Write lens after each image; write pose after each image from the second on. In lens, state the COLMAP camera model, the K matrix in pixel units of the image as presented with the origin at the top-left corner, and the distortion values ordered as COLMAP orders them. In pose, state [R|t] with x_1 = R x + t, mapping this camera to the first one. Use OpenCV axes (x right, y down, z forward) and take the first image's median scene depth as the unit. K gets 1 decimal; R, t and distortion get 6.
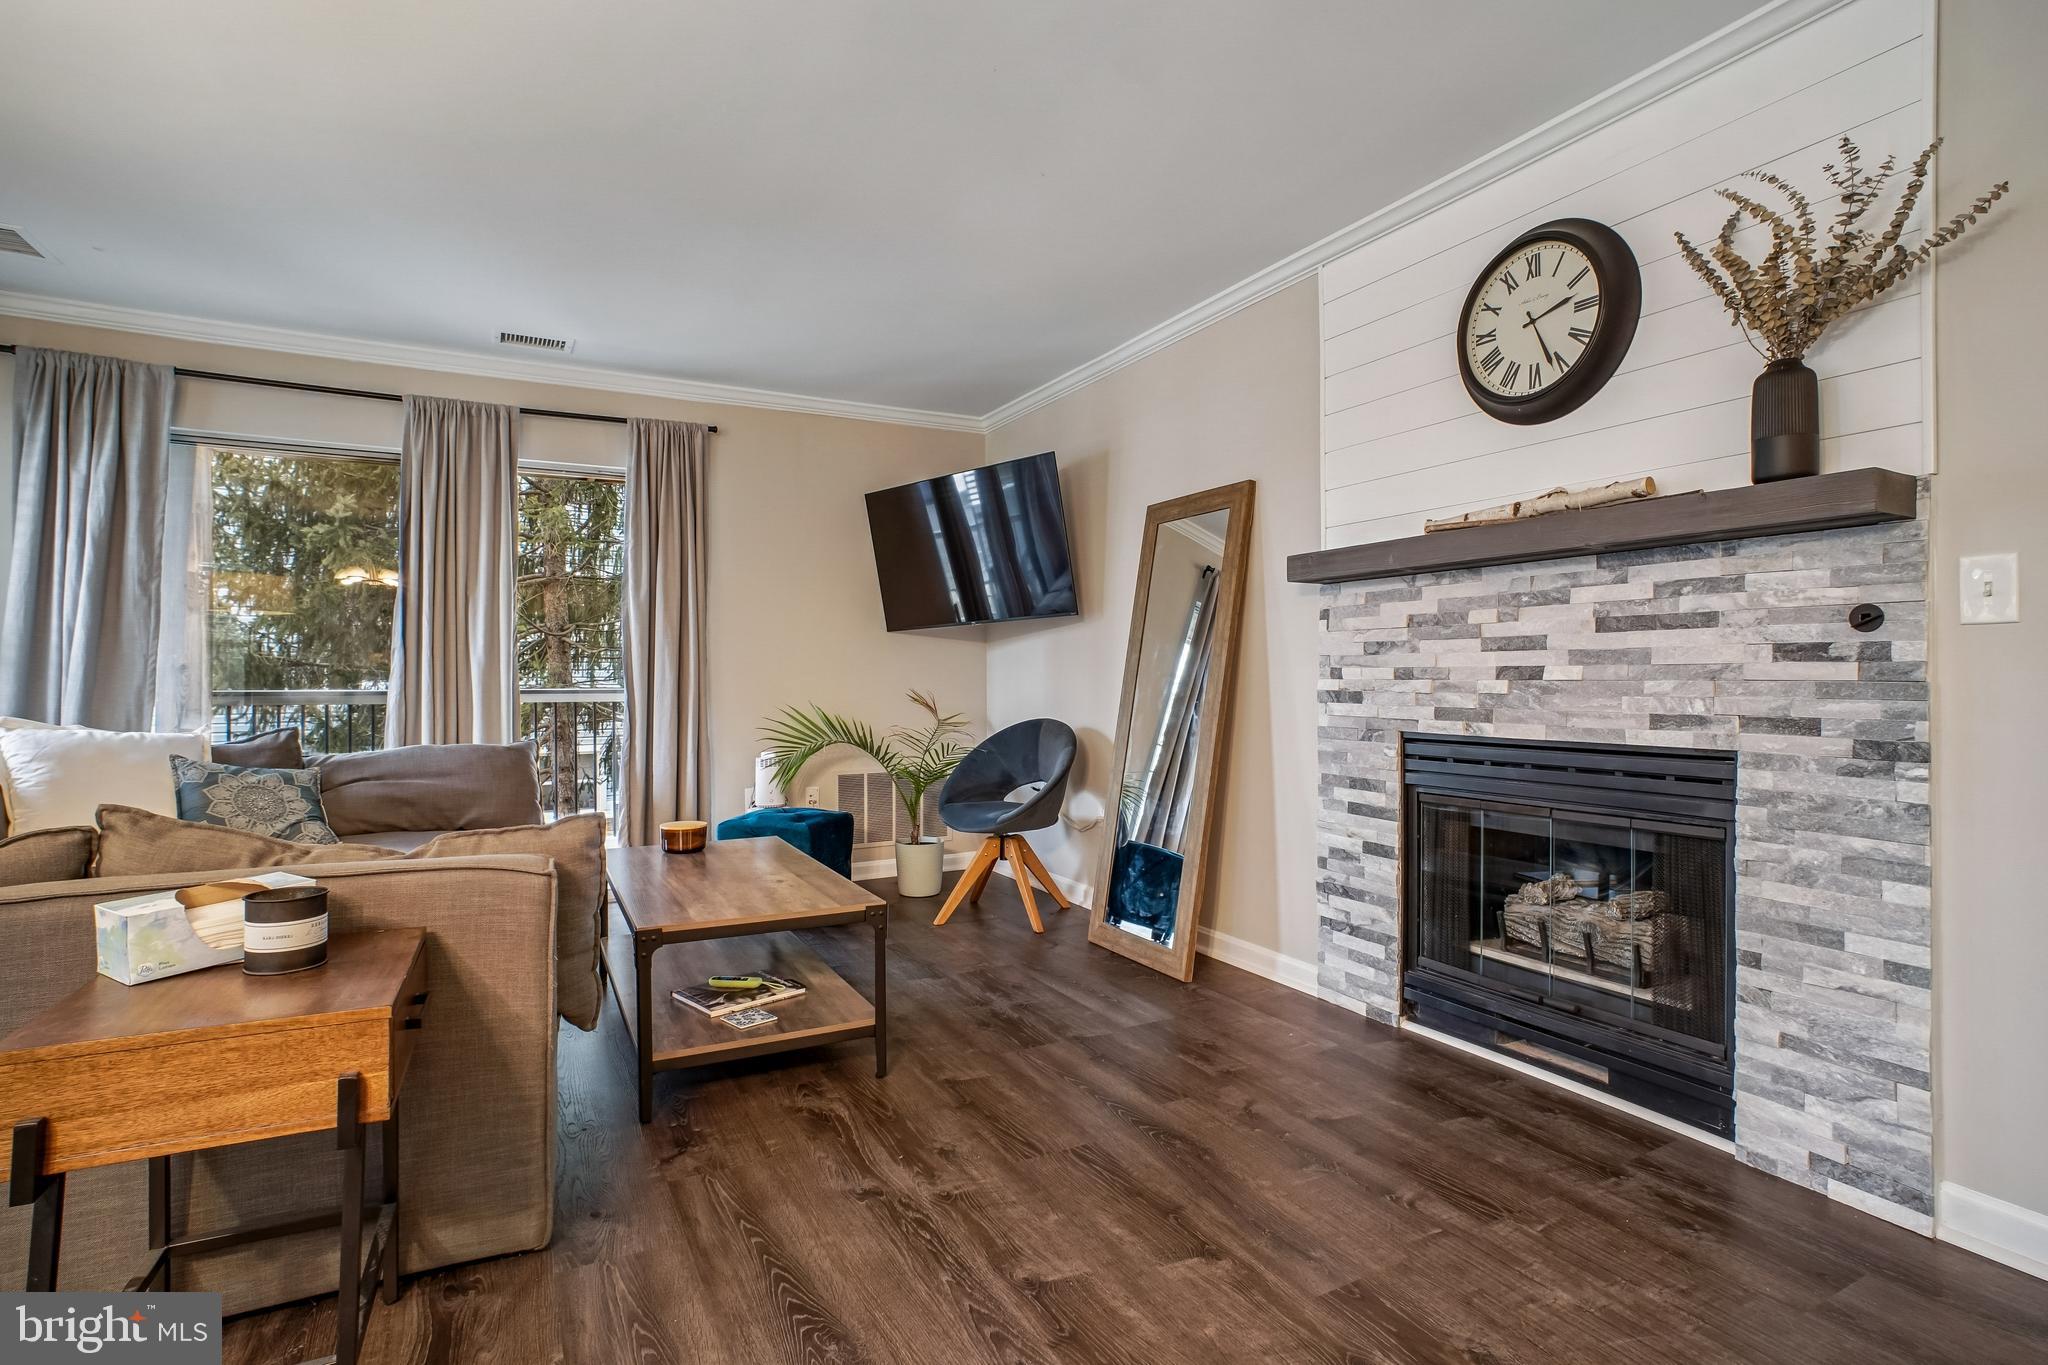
lens RADIAL K [[991.9, 0, 1018.2], [0, 991.9, 662.5], [0, 0, 1]] dist [-0.002657, -0.000298]
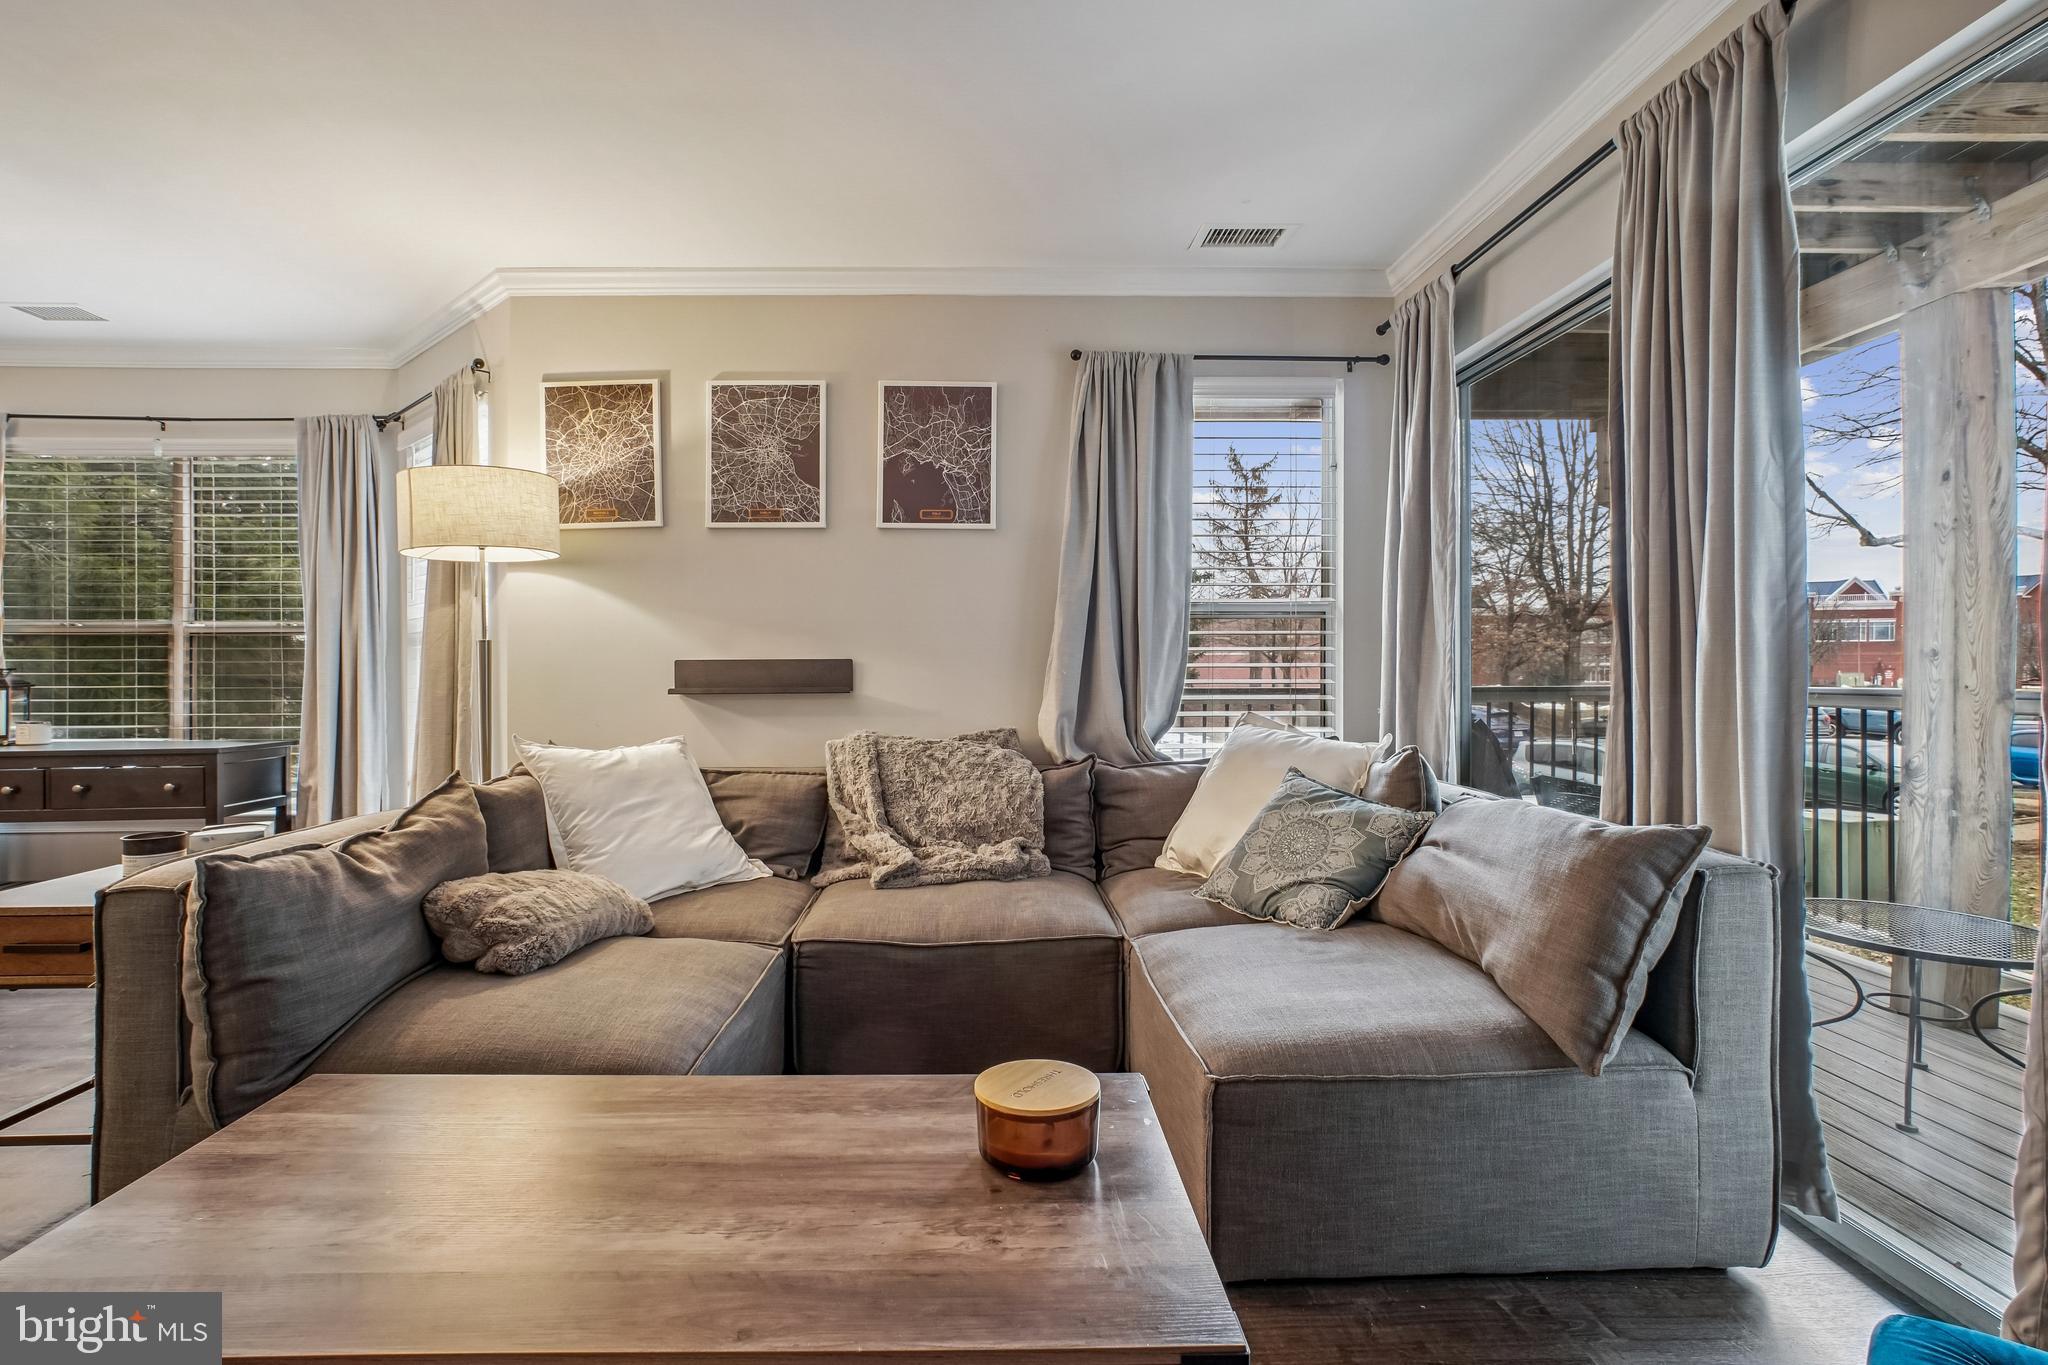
lens RADIAL K [[1006.6, 0, 1005.2], [0, 1006.6, 676.2], [0, 0, 1]] dist [-0.031460, 0.016289]
pose [[-0.447671, 0.007052, -0.894171, -0.005514], [0.018455, 0.999829, -0.001355, 0.019861], [0.894008, -0.017109, -0.447724, 1.593966]]
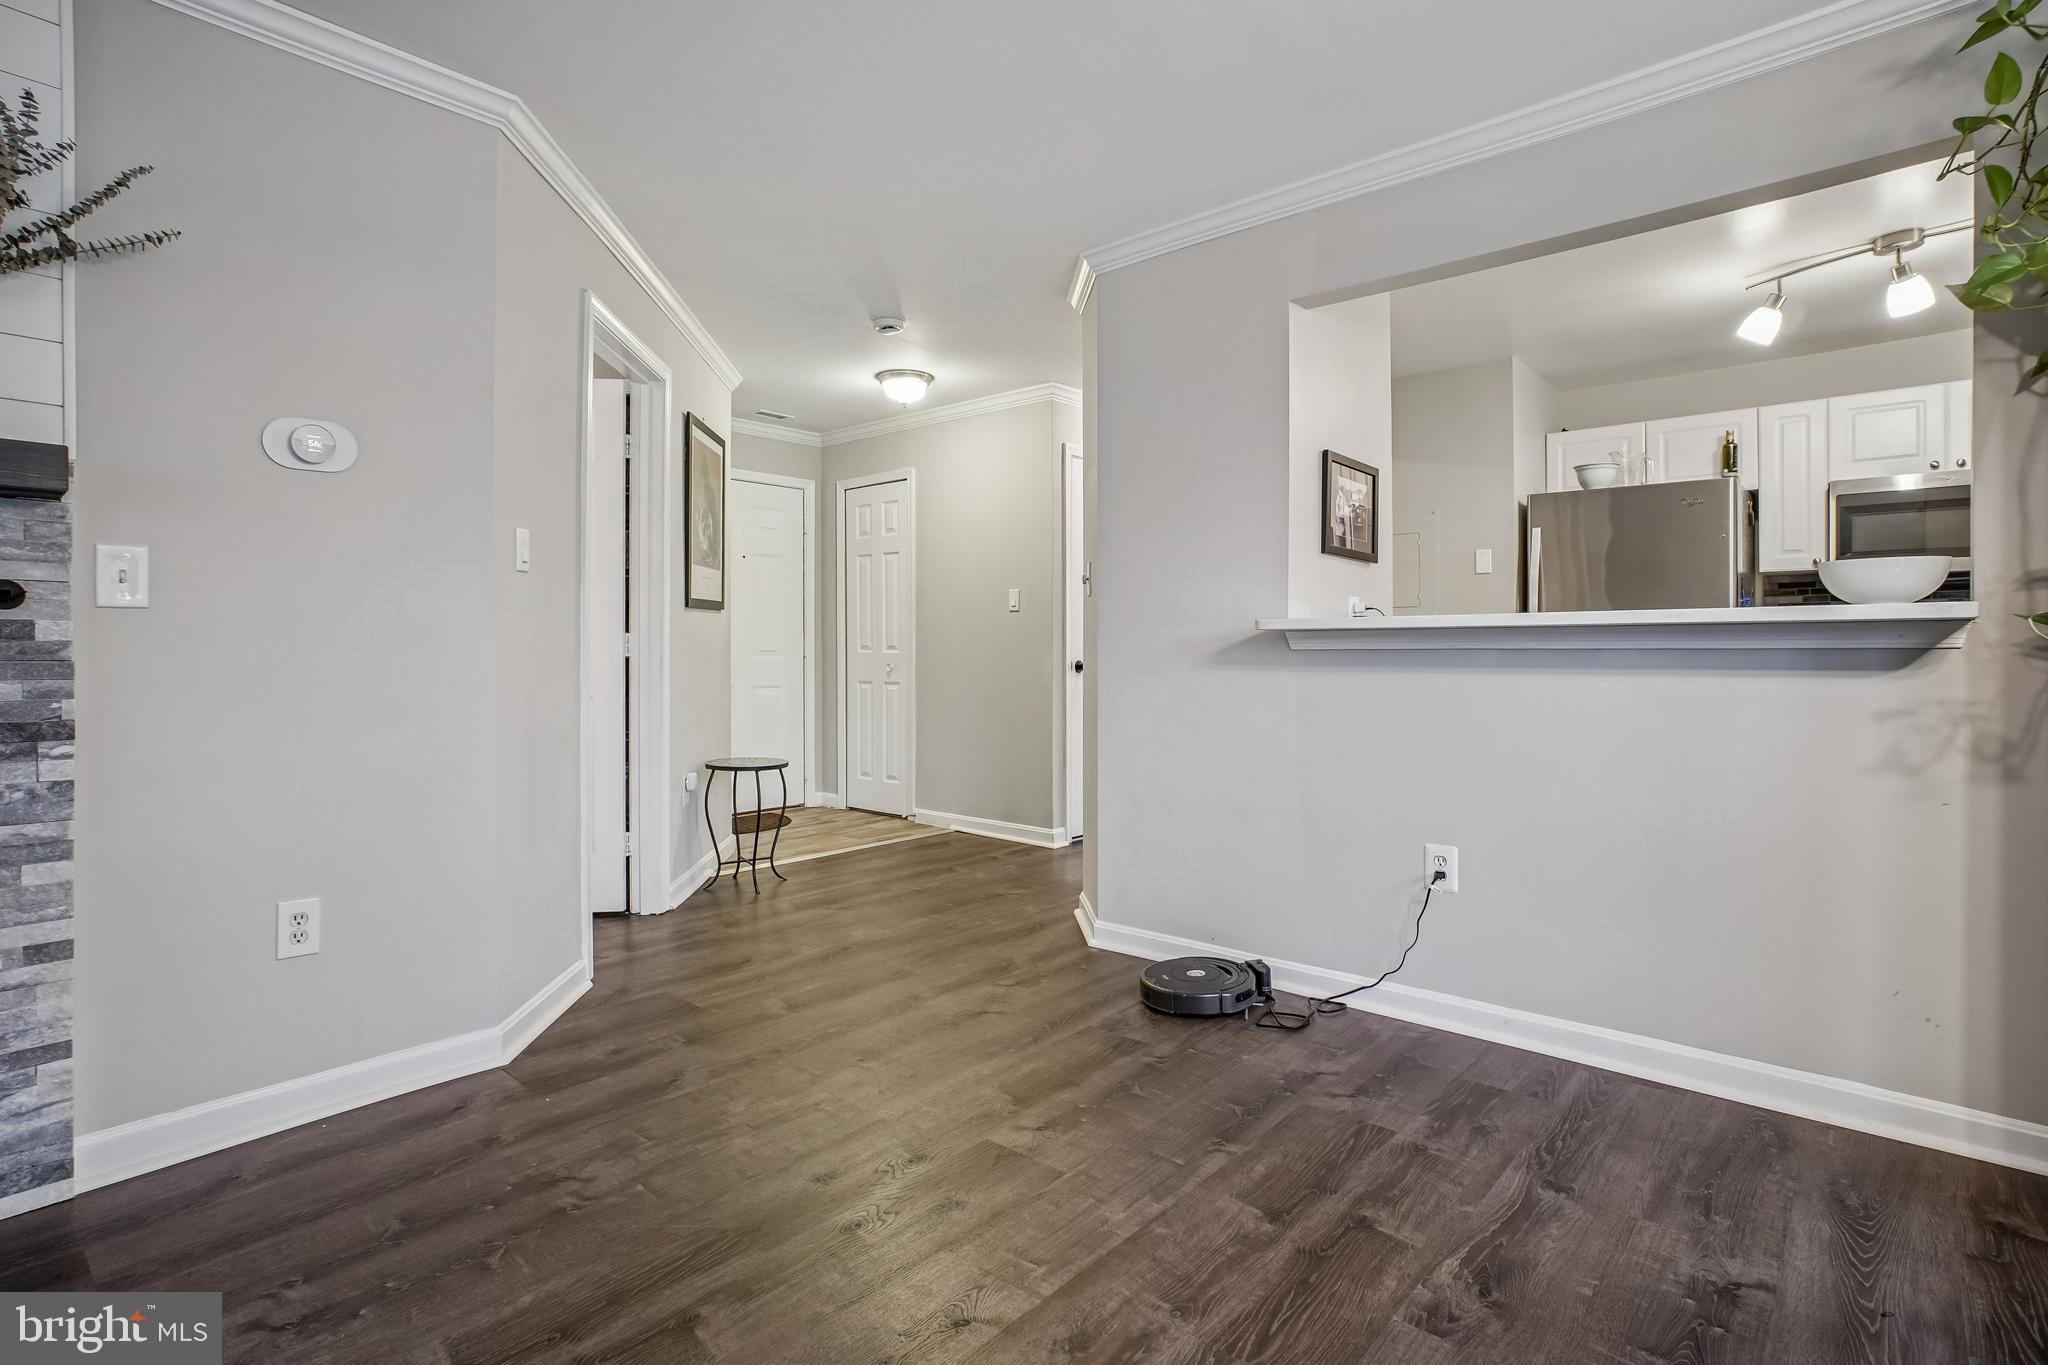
lens RADIAL K [[1014.5, 0, 1010.6], [0, 1014.5, 649.7], [0, 0, 1]] dist [-0.058152, 0.027791]
pose [[-0.342358, 0.002141, 0.939567, -0.280736], [-0.007971, 0.999955, -0.005183, 0.003933], [-0.939536, -0.009263, -0.342325, 0.319273]]
